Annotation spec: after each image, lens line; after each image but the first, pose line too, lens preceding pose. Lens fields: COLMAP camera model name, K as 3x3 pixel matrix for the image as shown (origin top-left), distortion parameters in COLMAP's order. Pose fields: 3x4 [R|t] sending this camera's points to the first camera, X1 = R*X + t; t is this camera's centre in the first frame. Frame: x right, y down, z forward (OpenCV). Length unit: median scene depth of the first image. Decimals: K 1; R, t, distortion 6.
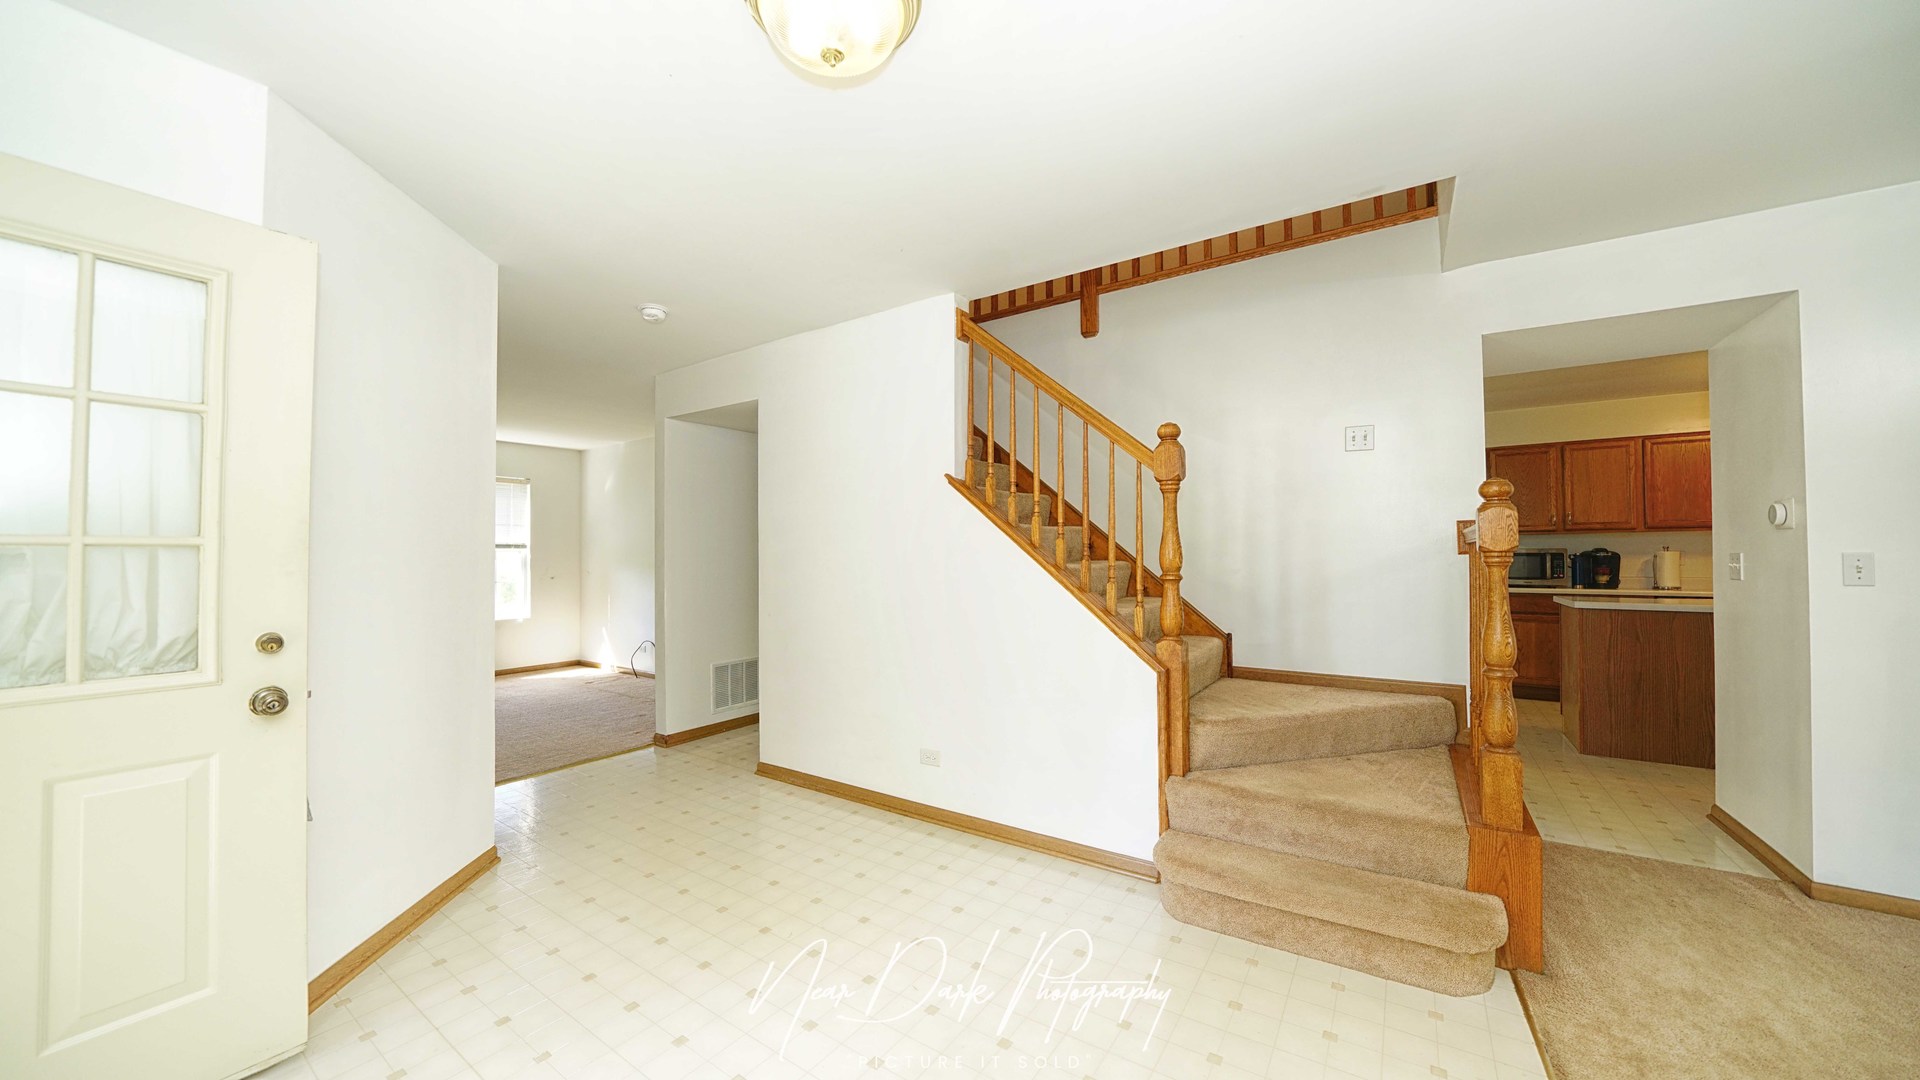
lens RADIAL K [[659.1, 0, 952.1], [0, 659.1, 538.9], [0, 0, 1]] dist [-0.021160, 0.001113]
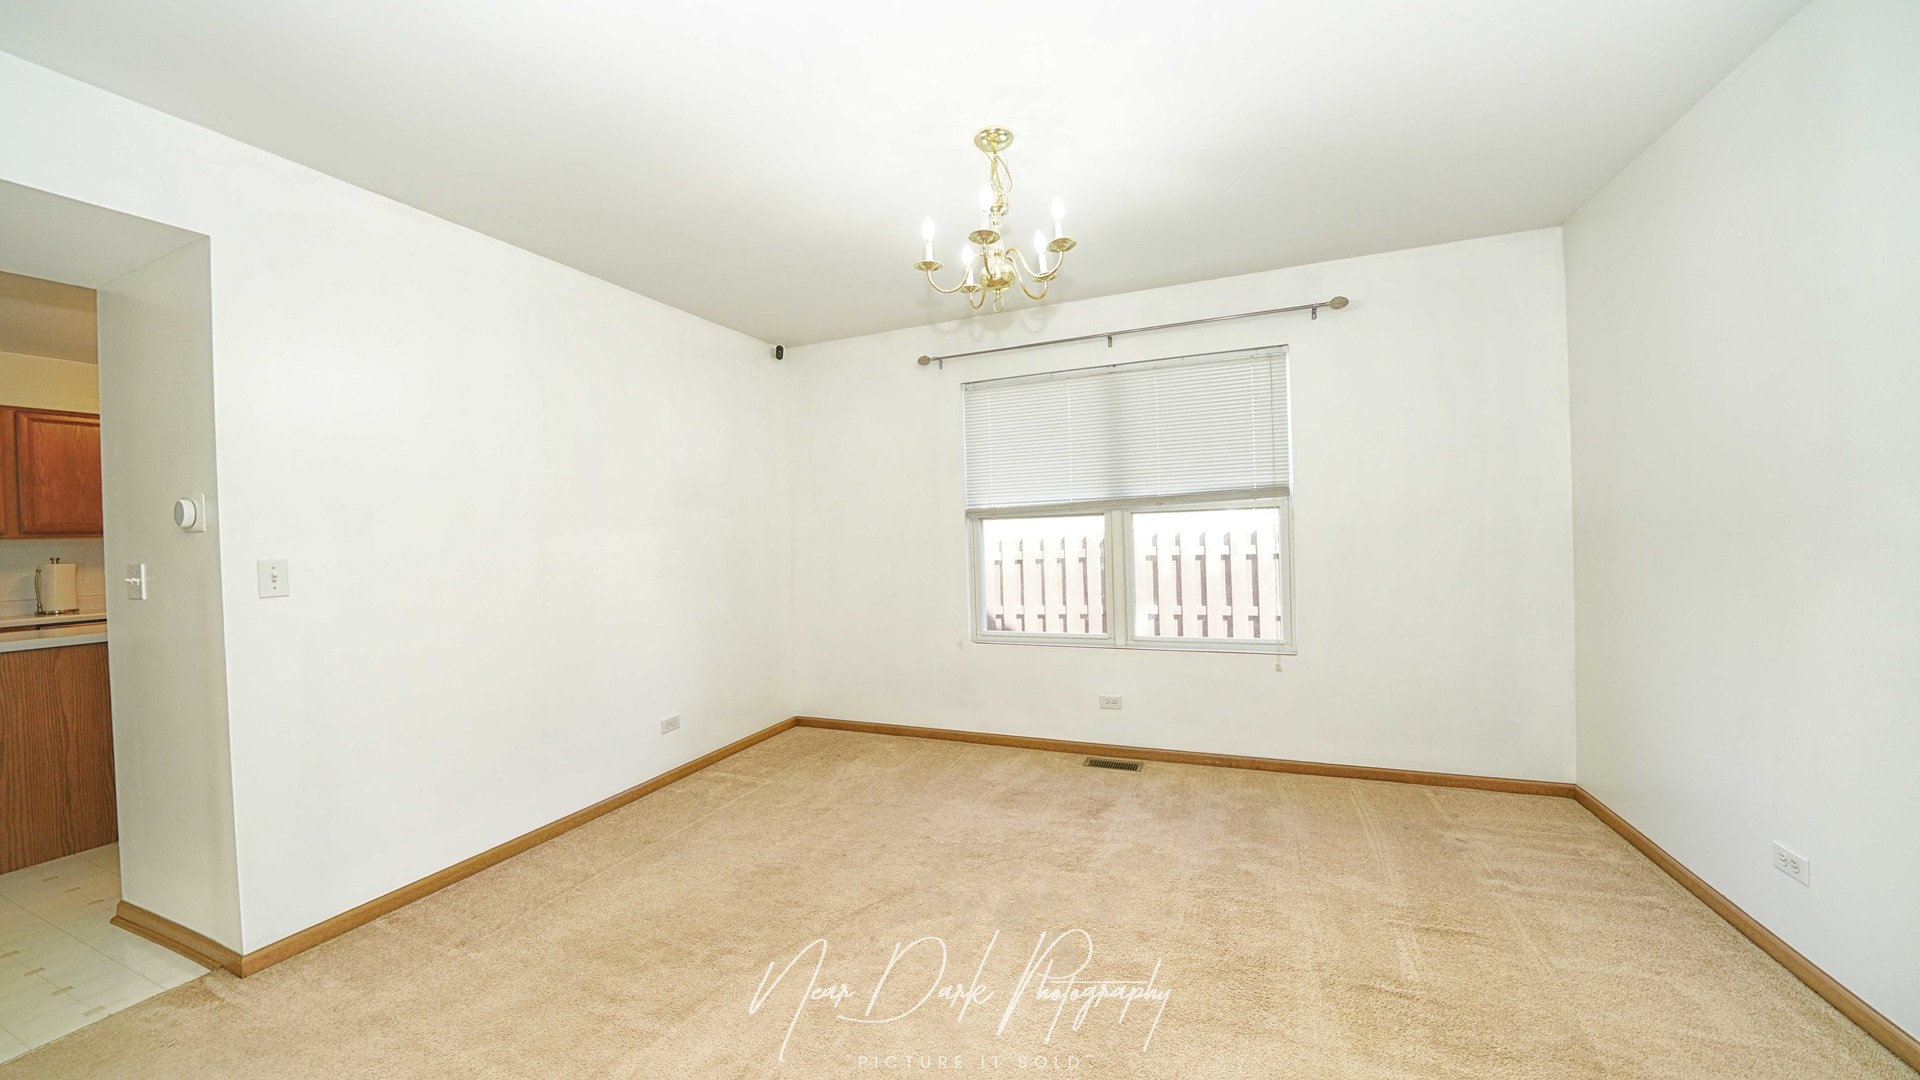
lens RADIAL K [[659.1, 0, 941.7], [0, 659.1, 535.9], [0, 0, 1]] dist [-0.021160, 0.001113]
pose [[-0.198985, 0.001926, 0.980001, 0.276879], [0.015327, 0.999882, 0.001147, 0.001901], [-0.979883, 0.015249, -0.198991, 0.201487]]
